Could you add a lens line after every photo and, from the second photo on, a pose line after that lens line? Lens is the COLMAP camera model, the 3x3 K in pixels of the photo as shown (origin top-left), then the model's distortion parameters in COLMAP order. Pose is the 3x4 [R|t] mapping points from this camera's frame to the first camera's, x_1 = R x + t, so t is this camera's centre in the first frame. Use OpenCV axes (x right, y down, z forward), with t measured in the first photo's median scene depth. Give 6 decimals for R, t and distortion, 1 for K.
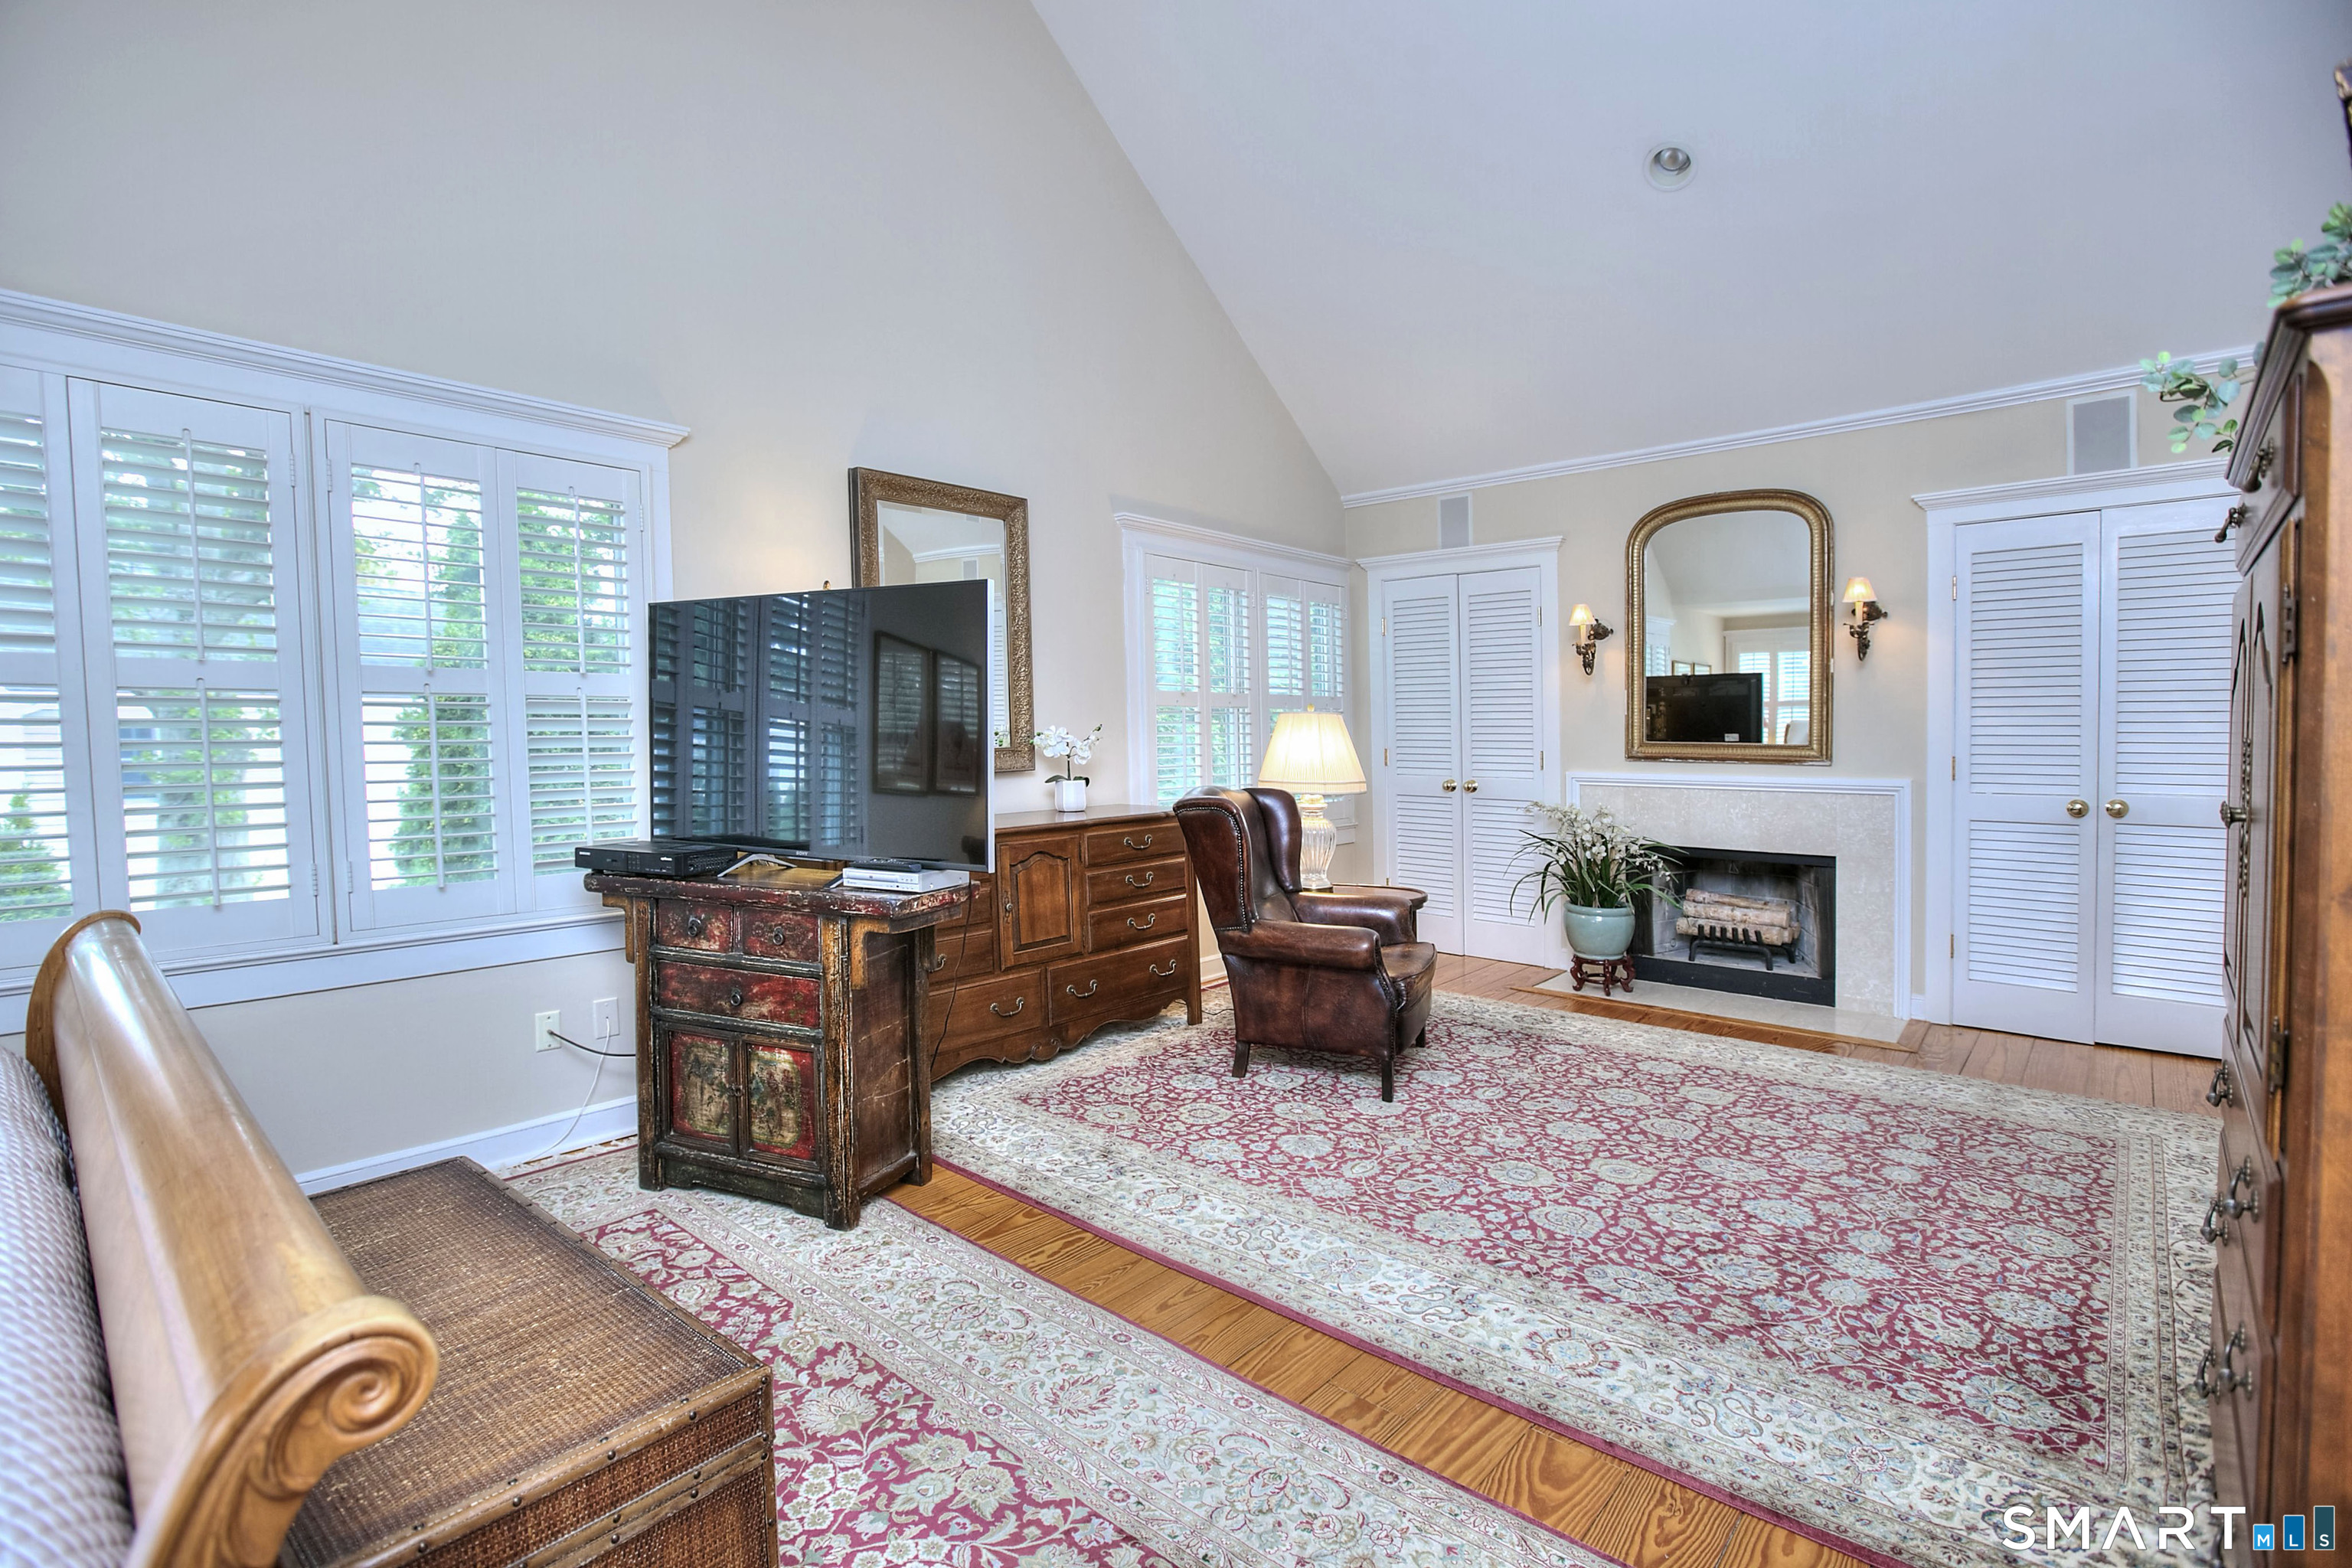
lens RADIAL K [[1089.3, 0, 1195.3], [0, 1089.3, 685.2], [0, 0, 1]] dist [-0.042417, 0.012615]
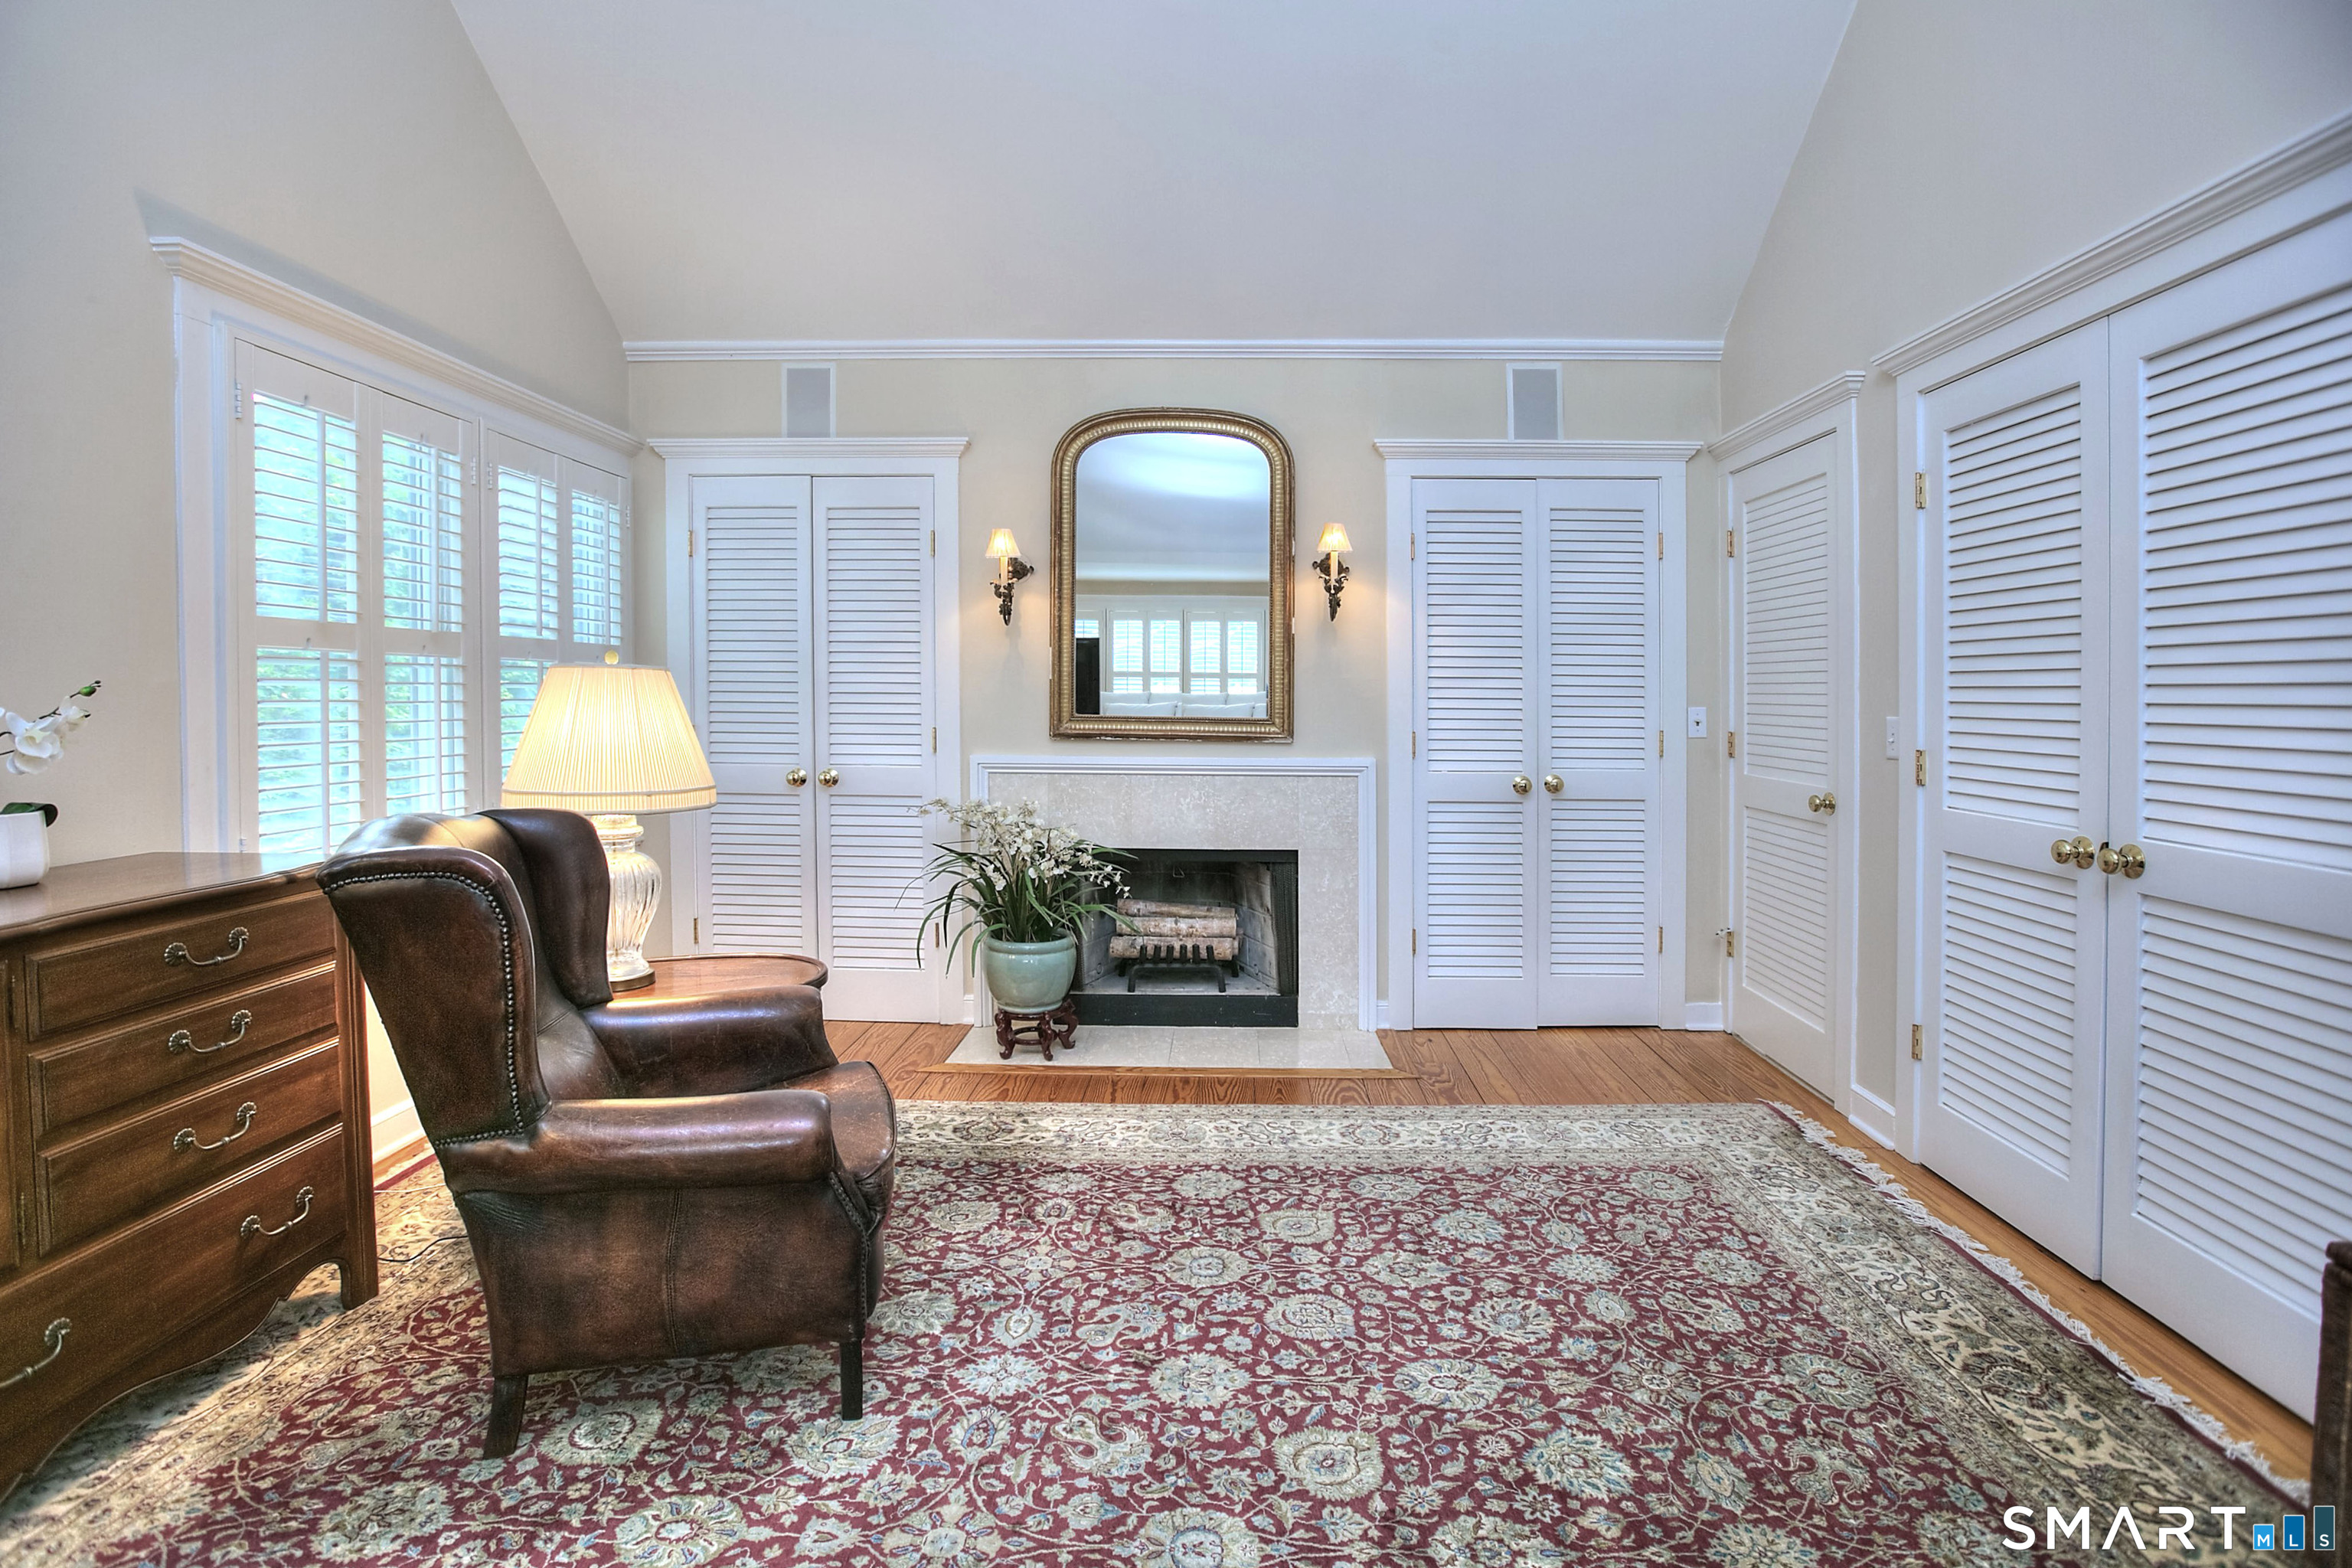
lens RADIAL K [[1089.3, 0, 1195.3], [0, 1089.3, 685.2], [0, 0, 1]] dist [-0.042417, 0.012615]
pose [[0.763935, 0.012910, 0.645164, -0.024041], [-0.031493, 0.999354, 0.017294, 0.016976], [-0.644524, -0.033530, 0.763849, 0.407426]]
